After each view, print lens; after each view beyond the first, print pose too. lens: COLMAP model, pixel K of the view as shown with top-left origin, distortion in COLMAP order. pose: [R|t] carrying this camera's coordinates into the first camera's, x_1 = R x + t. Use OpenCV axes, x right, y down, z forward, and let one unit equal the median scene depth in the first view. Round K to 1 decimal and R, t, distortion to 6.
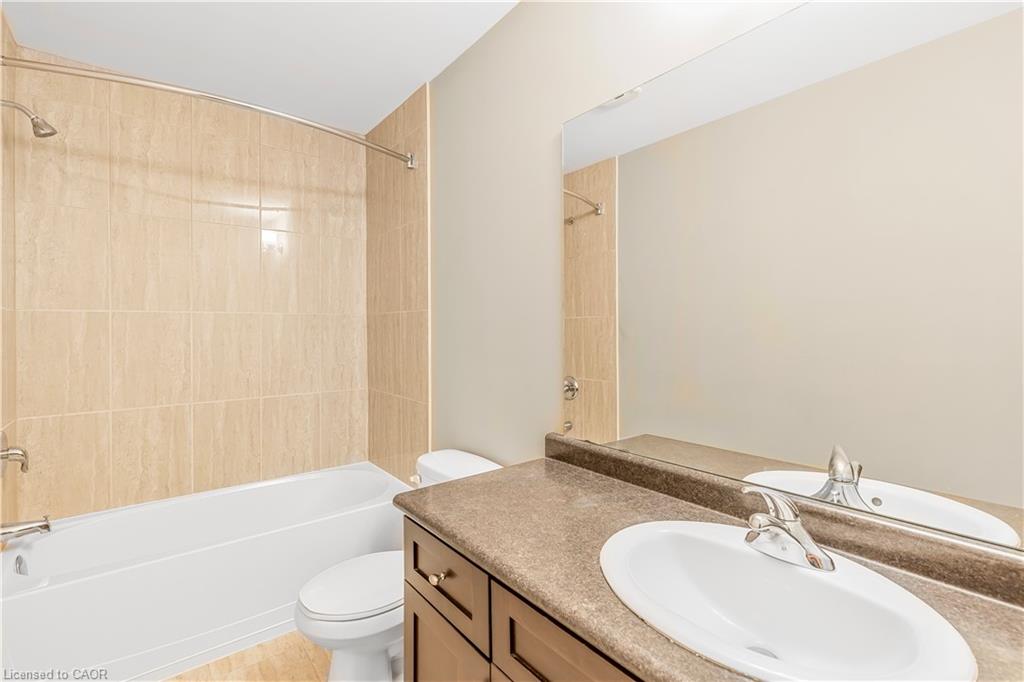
lens RADIAL K [[465.2, 0, 510.0], [0, 465.2, 330.9], [0, 0, 1]] dist [-0.000731, -0.000386]
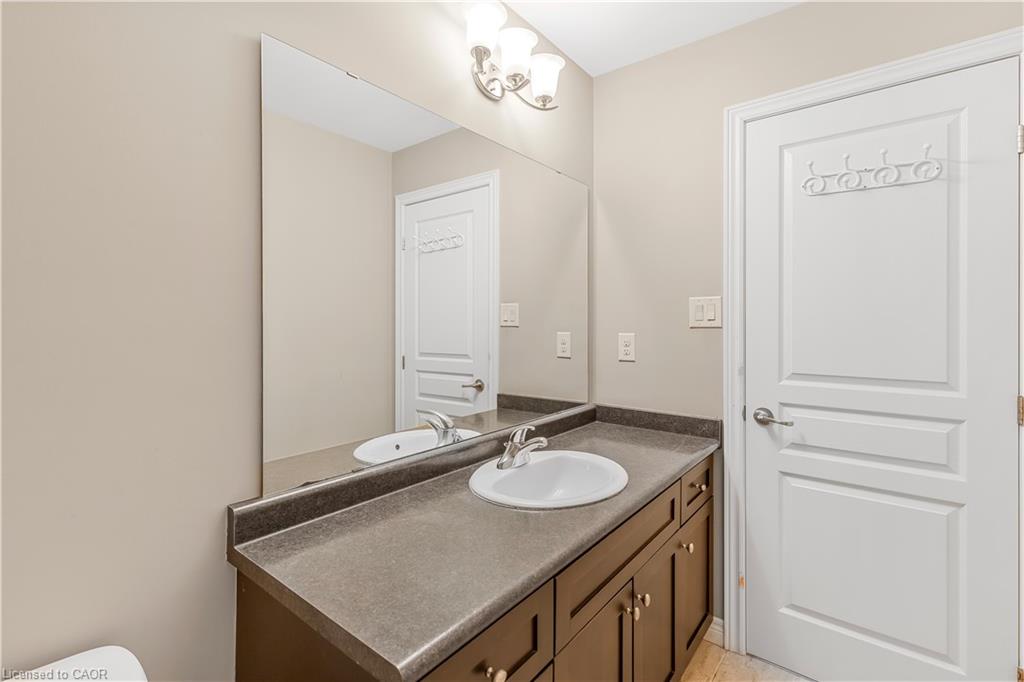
lens RADIAL K [[465.2, 0, 510.0], [0, 465.2, 330.9], [0, 0, 1]] dist [-0.000731, -0.000386]
pose [[-0.235853, -0.006318, 0.971768, -0.836453], [0.004997, 0.999958, 0.007714, -0.022746], [-0.971776, 0.006676, -0.235811, 1.095331]]
